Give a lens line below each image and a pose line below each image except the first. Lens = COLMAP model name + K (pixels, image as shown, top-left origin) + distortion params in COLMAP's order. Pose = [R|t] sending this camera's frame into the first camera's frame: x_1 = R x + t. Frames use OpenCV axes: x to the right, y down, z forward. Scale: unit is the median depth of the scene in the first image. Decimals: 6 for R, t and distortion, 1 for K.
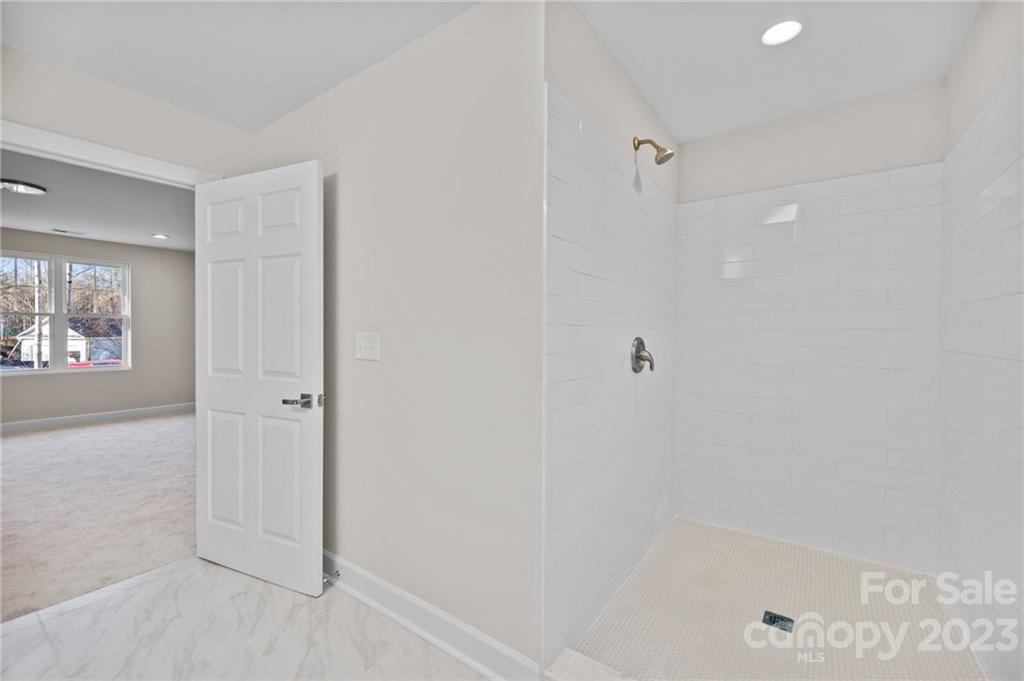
lens RADIAL K [[432.5, 0, 512.6], [0, 432.5, 336.9], [0, 0, 1]] dist [-0.000012, 0.000267]
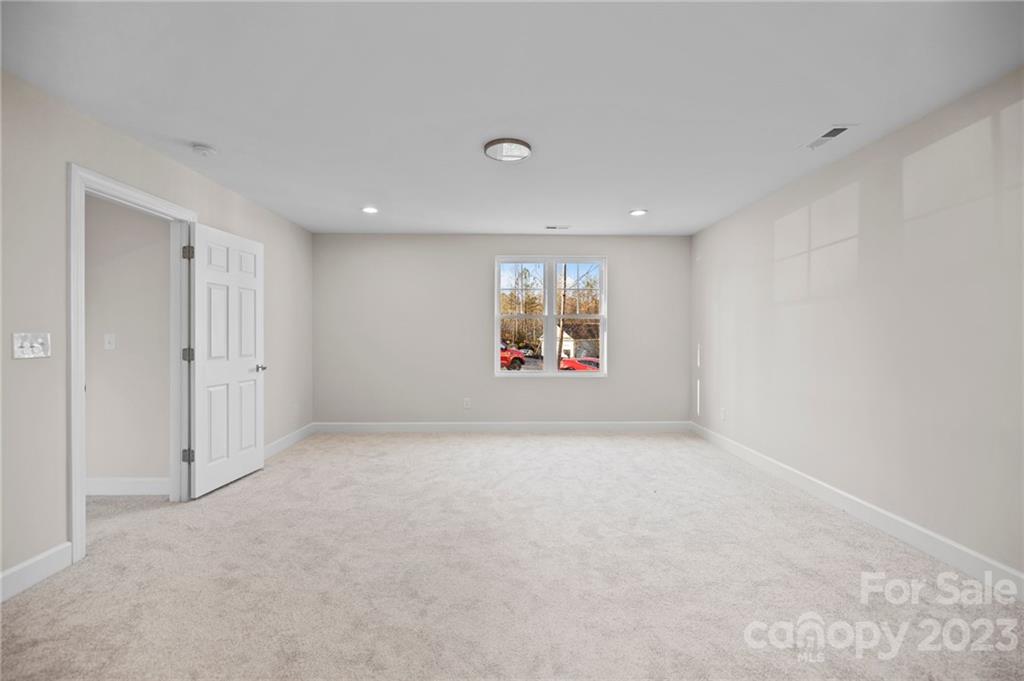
lens RADIAL K [[432.5, 0, 512.6], [0, 432.5, 336.9], [0, 0, 1]] dist [-0.000012, 0.000267]
pose [[0.605779, 0.000709, -0.795632, -0.291910], [-0.005712, 0.999978, -0.003457, -0.002028], [0.795612, 0.006639, 0.605770, 0.306647]]
